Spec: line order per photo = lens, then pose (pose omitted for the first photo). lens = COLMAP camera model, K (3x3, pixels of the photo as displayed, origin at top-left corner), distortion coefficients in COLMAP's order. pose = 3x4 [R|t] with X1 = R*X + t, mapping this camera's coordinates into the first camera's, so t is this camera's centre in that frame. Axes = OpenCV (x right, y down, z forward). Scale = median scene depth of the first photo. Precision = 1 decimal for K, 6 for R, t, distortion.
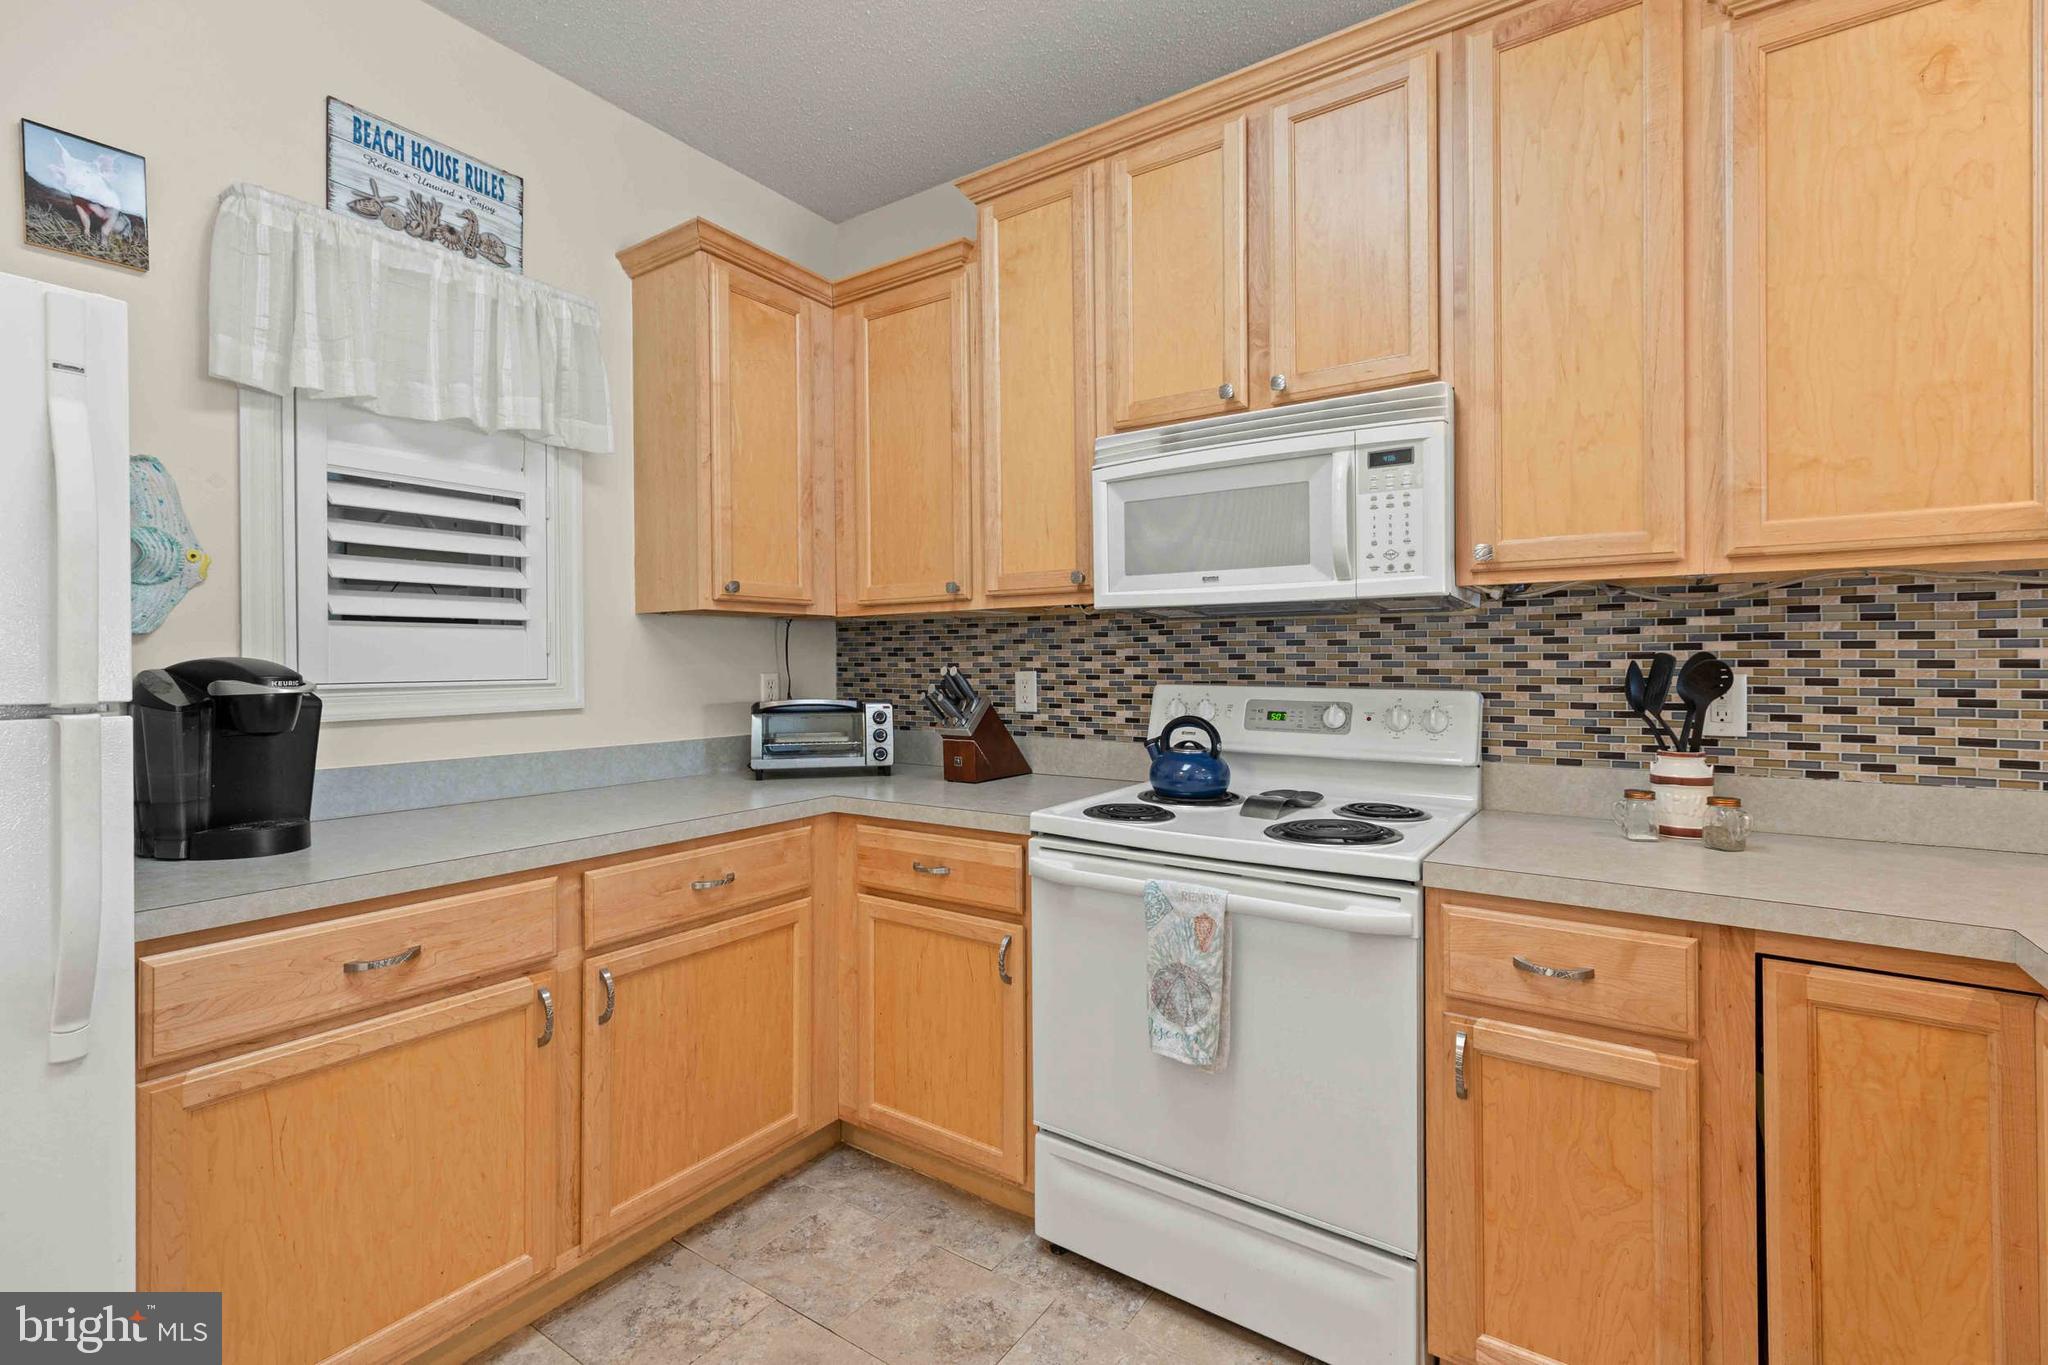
lens RADIAL K [[924.0, 0, 1023.1], [0, 924.0, 663.1], [0, 0, 1]] dist [0.004299, 0.000601]
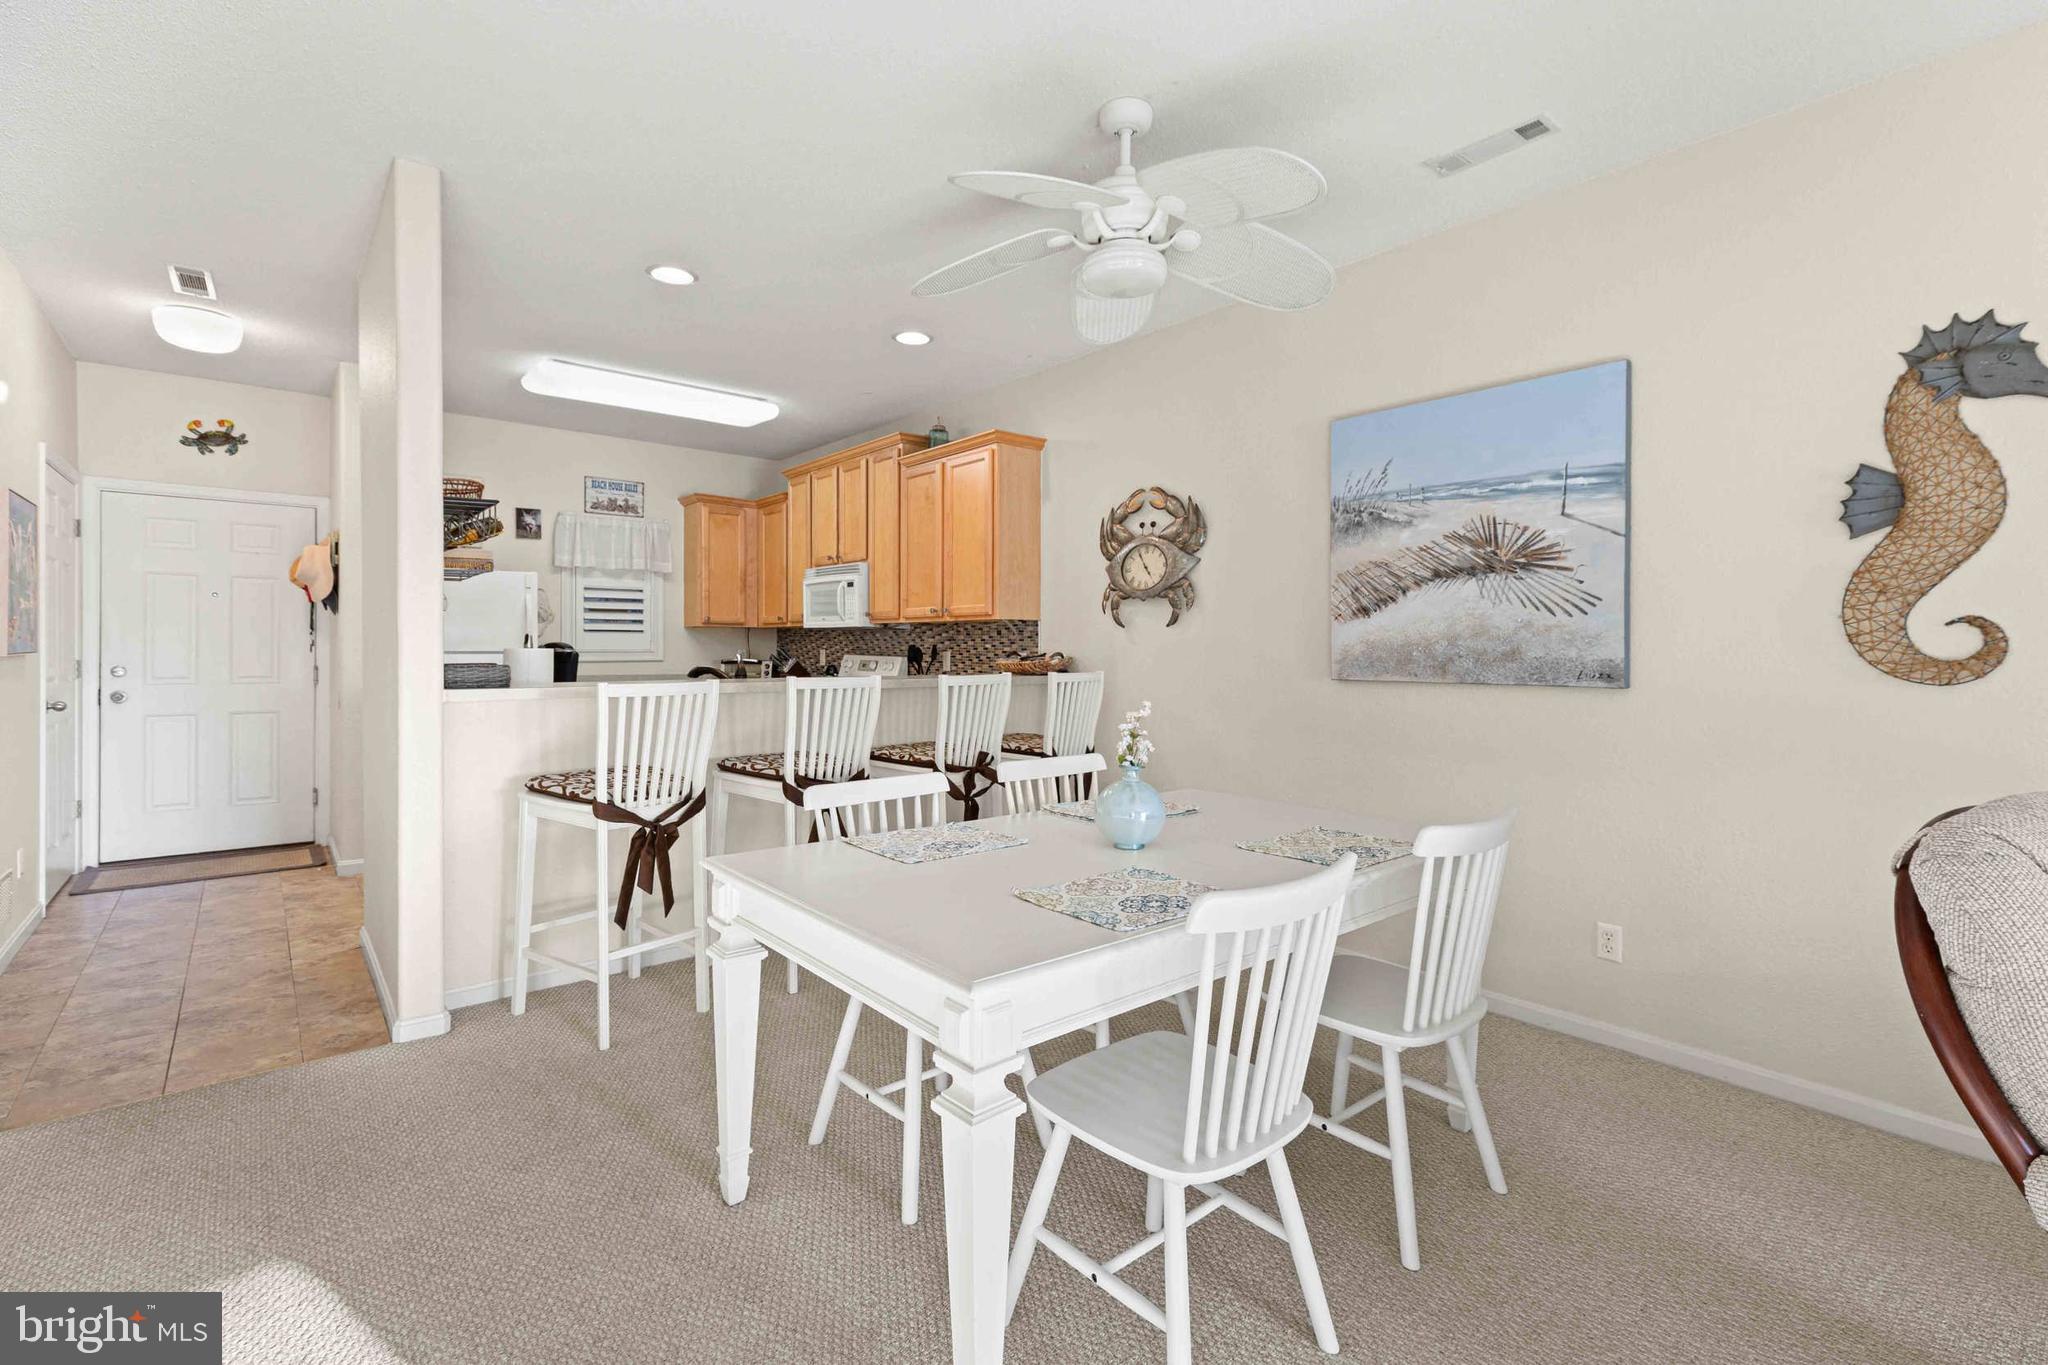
lens RADIAL K [[924.0, 0, 1030.4], [0, 924.0, 663.6], [0, 0, 1]] dist [0.004299, 0.000601]
pose [[0.960089, 0.015754, -0.279250, 1.662573], [-0.010477, 0.999737, 0.020381, -0.013362], [0.279498, -0.016642, 0.960002, -1.693299]]
